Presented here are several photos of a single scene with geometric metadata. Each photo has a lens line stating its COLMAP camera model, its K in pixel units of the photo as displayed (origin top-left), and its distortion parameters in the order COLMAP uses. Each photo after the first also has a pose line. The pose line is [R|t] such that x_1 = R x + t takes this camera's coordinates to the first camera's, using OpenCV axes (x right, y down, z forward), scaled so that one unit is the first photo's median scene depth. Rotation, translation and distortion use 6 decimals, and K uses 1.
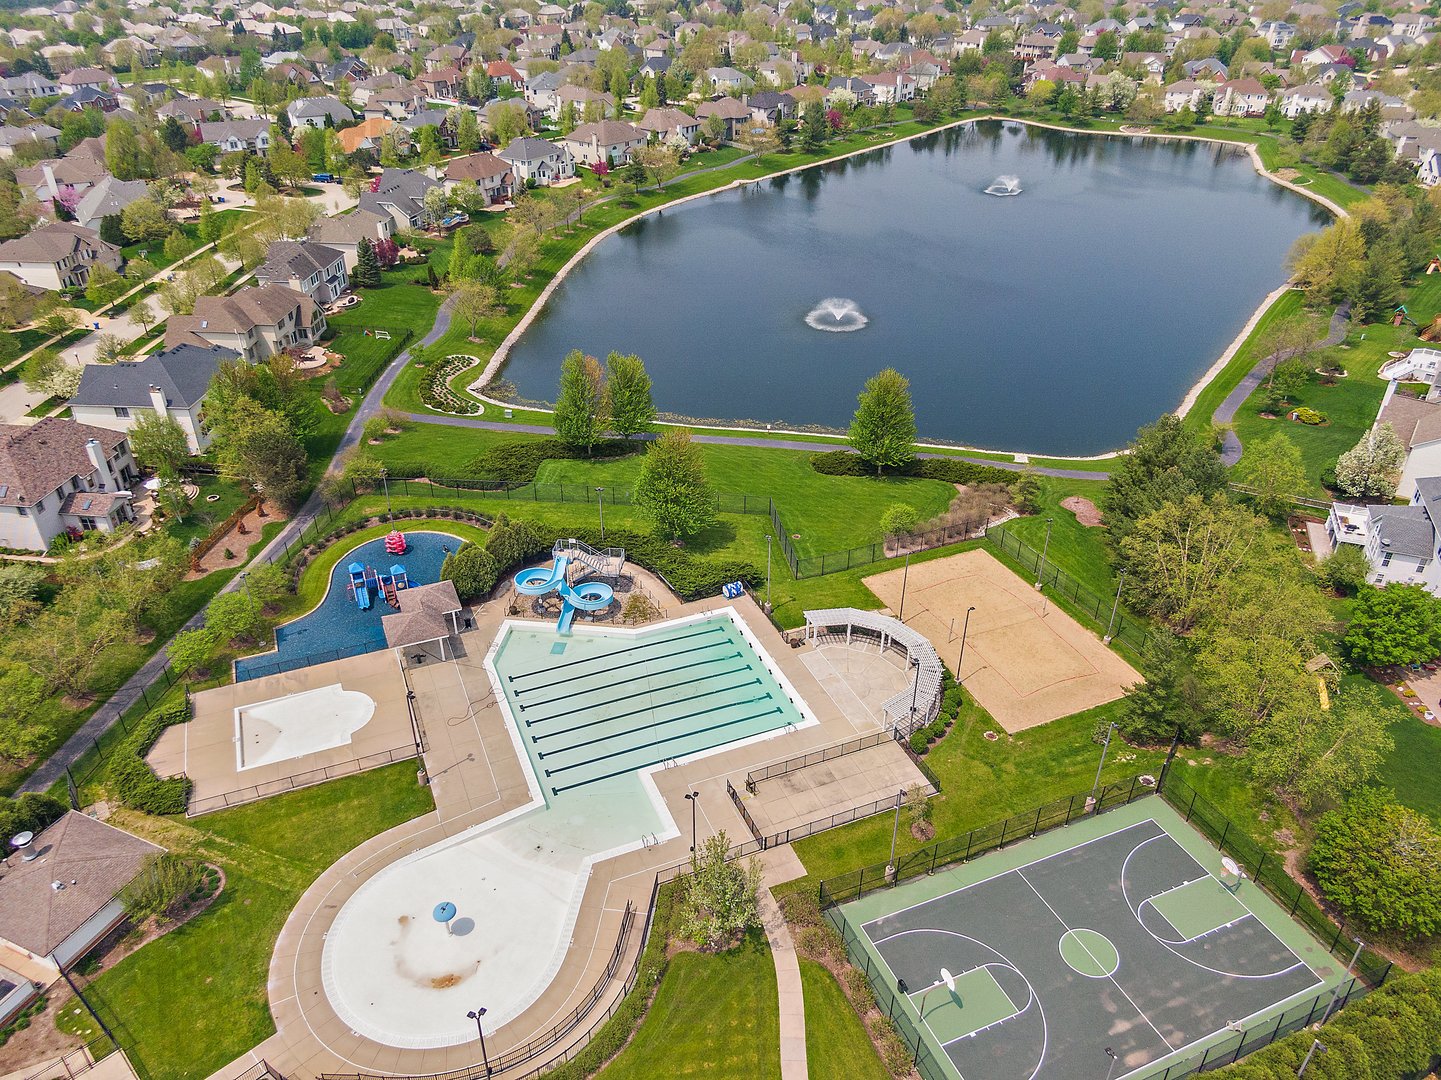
lens RADIAL K [[1017.7, 0, 720.5], [0, 1017.7, 540.0], [0, 0, 1]] dist [0.027858, -0.047241]
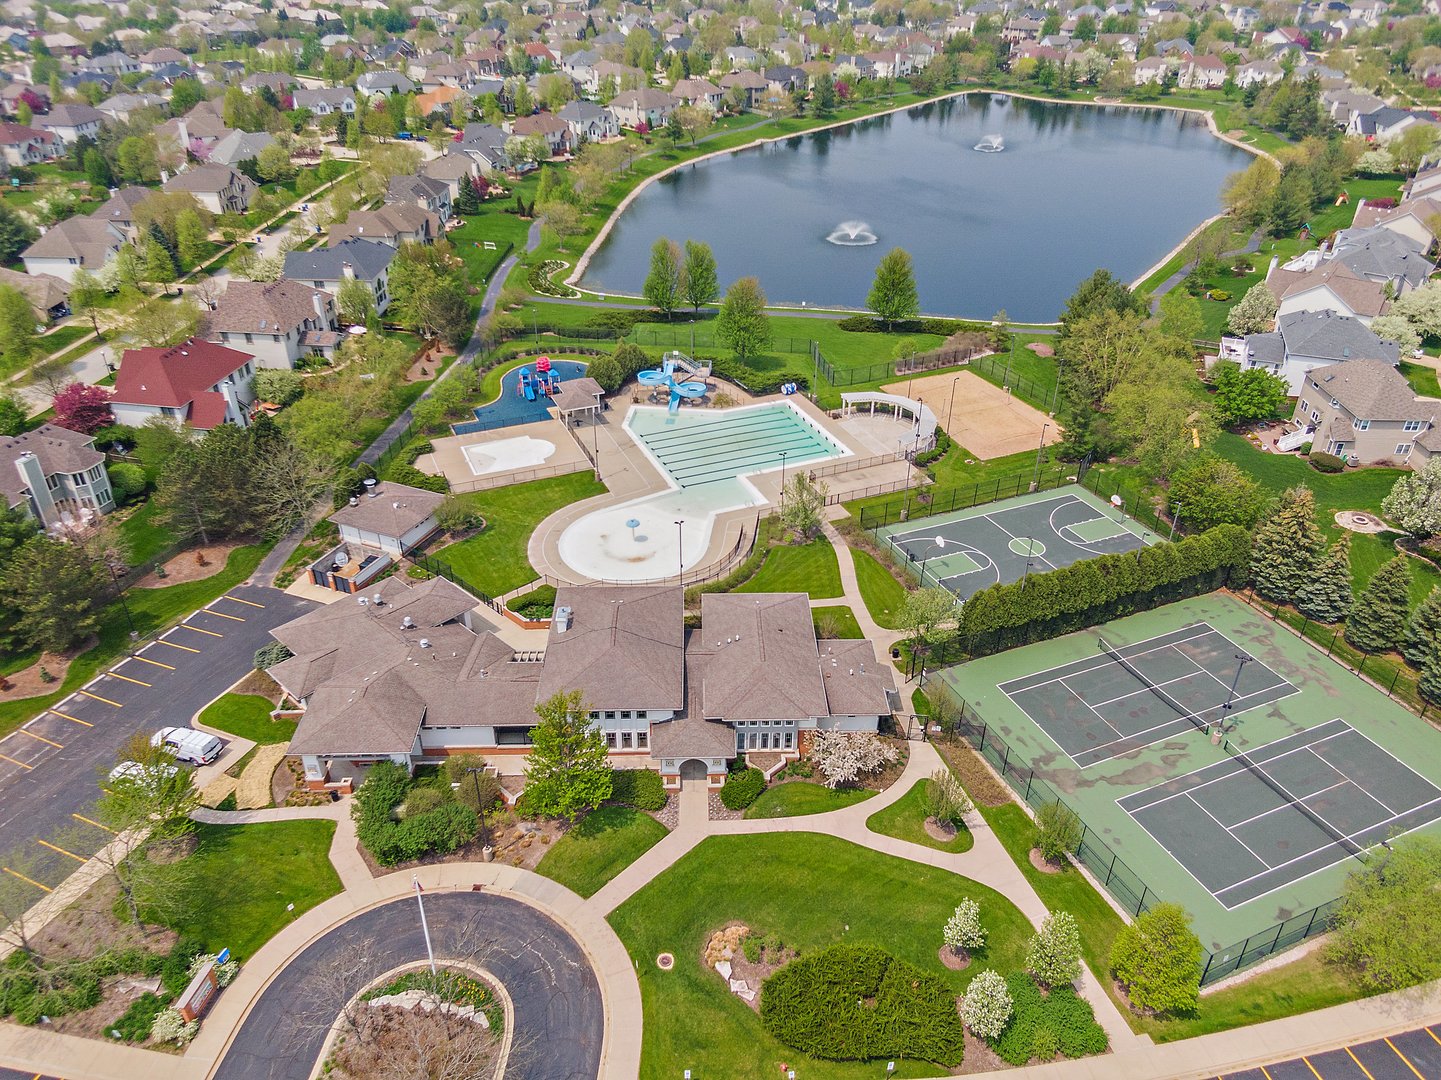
lens RADIAL K [[1001.8, 0, 720.5], [0, 1001.8, 540.0], [0, 0, 1]] dist [0.026627, -0.048538]
pose [[0.999994, -0.002612, 0.002485, -0.044410], [0.002583, 0.999930, 0.011577, 0.123865], [-0.002515, -0.011571, 0.999930, -0.200501]]
